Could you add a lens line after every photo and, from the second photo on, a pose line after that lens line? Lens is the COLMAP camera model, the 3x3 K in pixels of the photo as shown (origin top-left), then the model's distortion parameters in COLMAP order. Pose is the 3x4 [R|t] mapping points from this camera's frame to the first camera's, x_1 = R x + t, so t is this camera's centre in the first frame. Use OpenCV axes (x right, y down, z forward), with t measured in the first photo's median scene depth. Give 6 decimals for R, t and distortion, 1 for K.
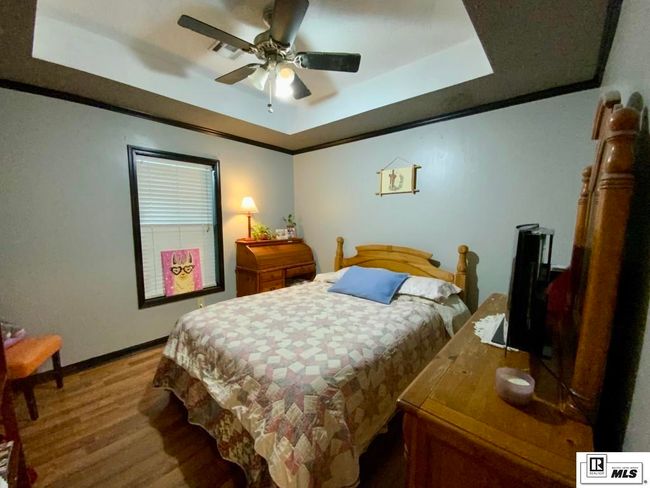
lens RADIAL K [[262.0, 0, 326.3], [0, 262.0, 243.4], [0, 0, 1]] dist [0.021407, -0.015796]
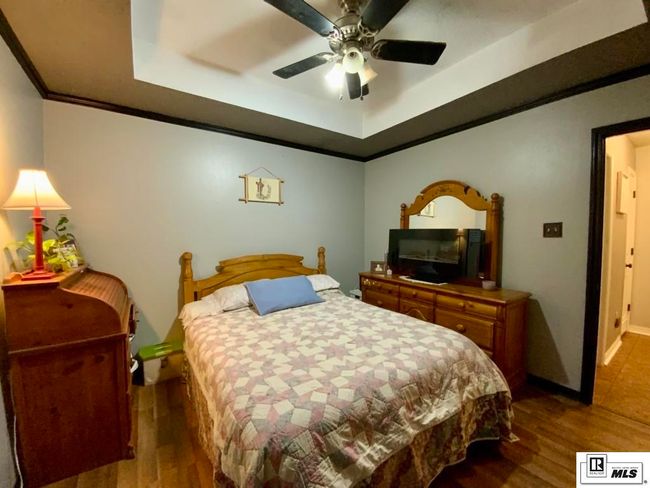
lens RADIAL K [[262.0, 0, 326.3], [0, 262.0, 243.4], [0, 0, 1]] dist [0.021407, -0.015796]
pose [[0.250642, -0.050169, 0.966779, -0.727180], [0.097485, 0.994888, 0.026354, -0.040963], [-0.963159, 0.087641, 0.254252, 0.588392]]
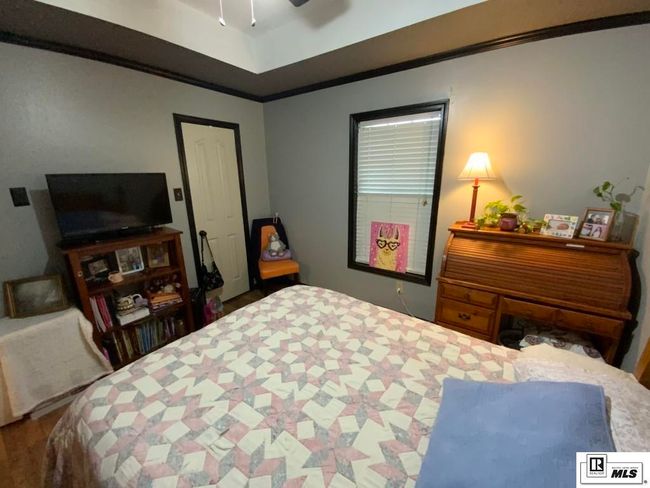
lens RADIAL K [[262.0, 0, 326.3], [0, 262.0, 243.4], [0, 0, 1]] dist [0.021407, -0.015796]
pose [[0.099154, 0.251821, -0.962681, 0.345464], [-0.079221, 0.966375, 0.244628, -0.122789], [0.991914, 0.052008, 0.115770, 0.759825]]
